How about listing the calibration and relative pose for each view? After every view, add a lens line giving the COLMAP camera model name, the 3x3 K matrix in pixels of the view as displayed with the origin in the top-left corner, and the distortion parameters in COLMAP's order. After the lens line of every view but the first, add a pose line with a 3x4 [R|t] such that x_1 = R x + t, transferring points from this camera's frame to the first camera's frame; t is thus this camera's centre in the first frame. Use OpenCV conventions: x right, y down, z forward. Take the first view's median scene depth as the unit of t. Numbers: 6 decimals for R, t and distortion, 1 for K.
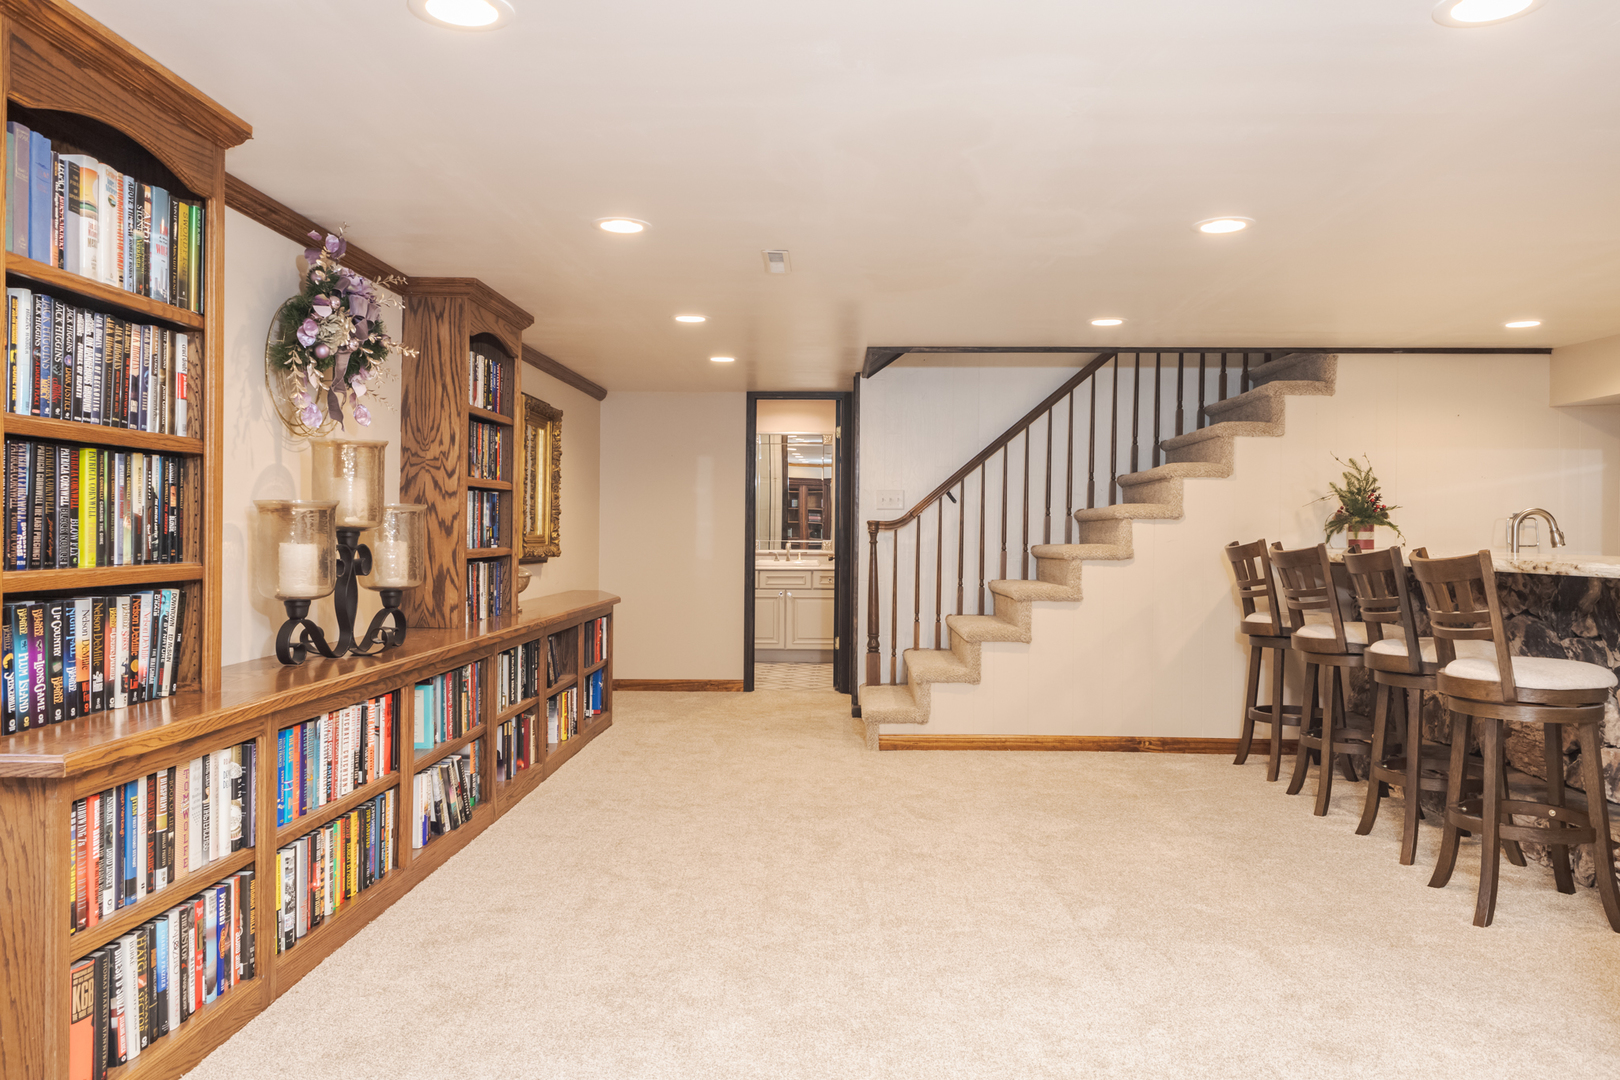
lens RADIAL K [[1225.1, 0, 809.3], [0, 1225.1, 543.0], [0, 0, 1]] dist [0.005576, -0.000218]
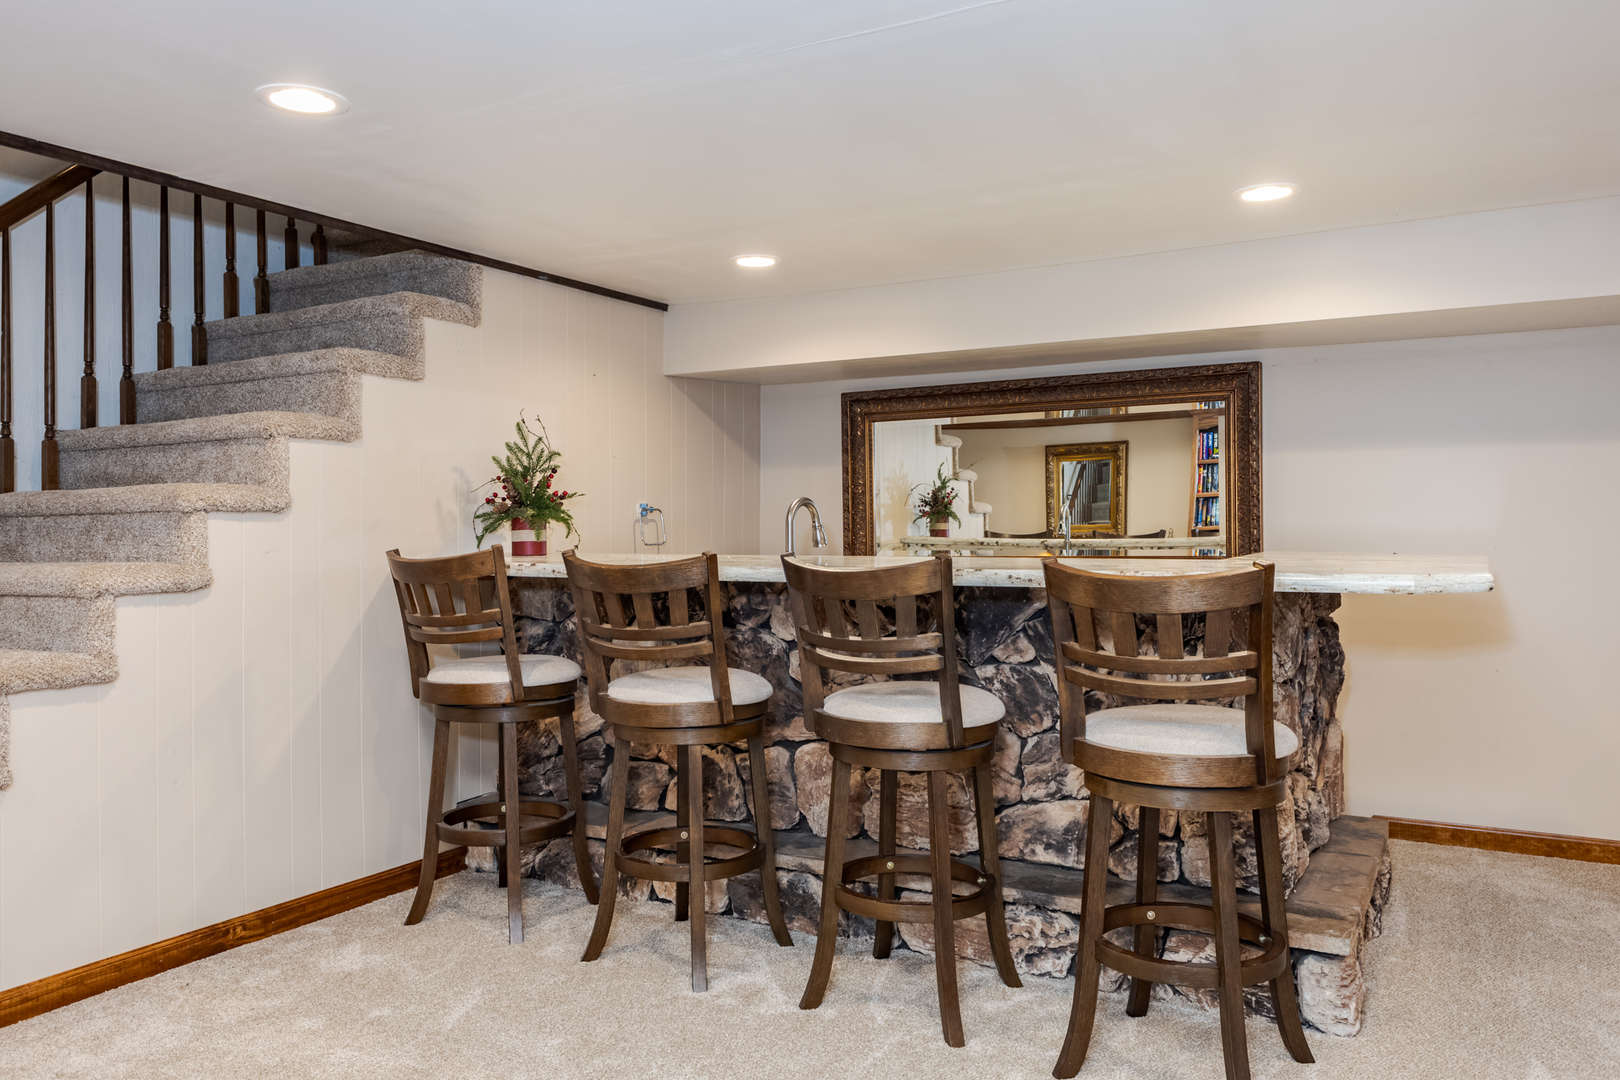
lens RADIAL K [[1225.1, 0, 810.4], [0, 1225.1, 529.1], [0, 0, 1]] dist [0.005576, -0.000218]
pose [[0.465514, -0.015575, 0.884904, -0.082099], [0.019174, 0.999788, 0.007511, -0.011709], [-0.884833, 0.013471, 0.465714, 0.525041]]
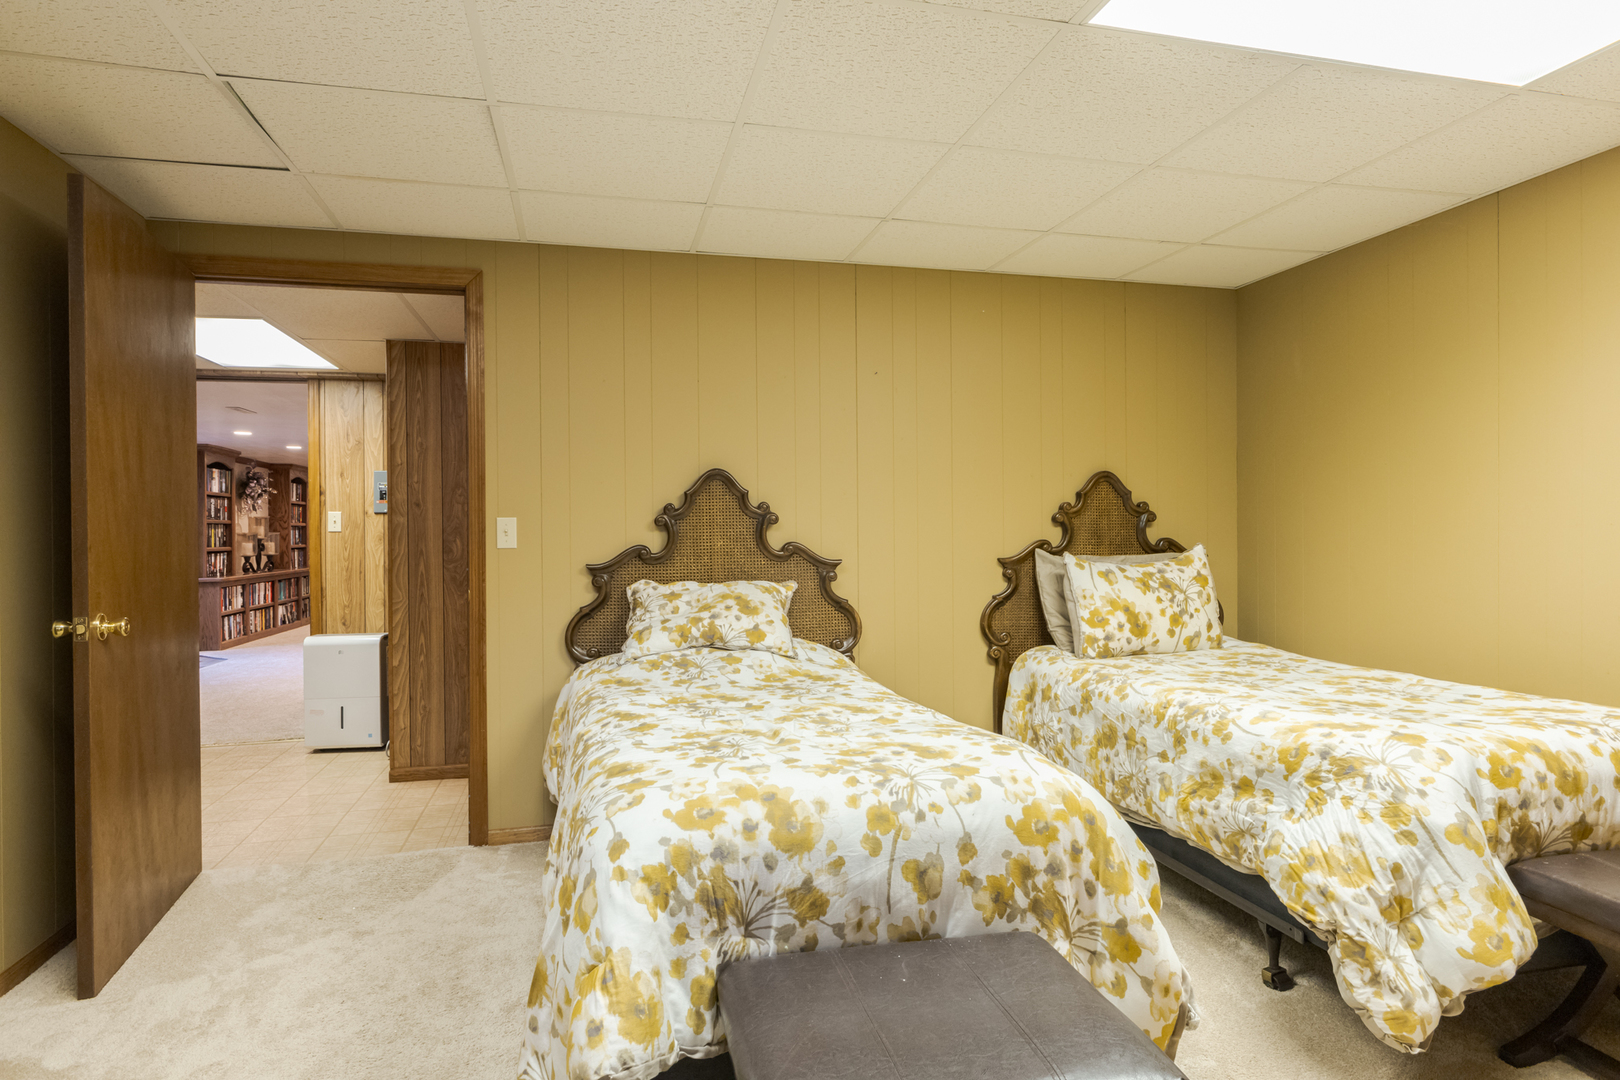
lens RADIAL K [[922.5, 0, 813.0], [0, 922.5, 539.4], [0, 0, 1]] dist [0.001898, -0.007189]
pose [[0.966644, -0.016461, 0.255595, 0.775487], [0.016995, 0.999856, 0.000120, 0.023942], [-0.255560, 0.004228, 0.966784, -3.073295]]
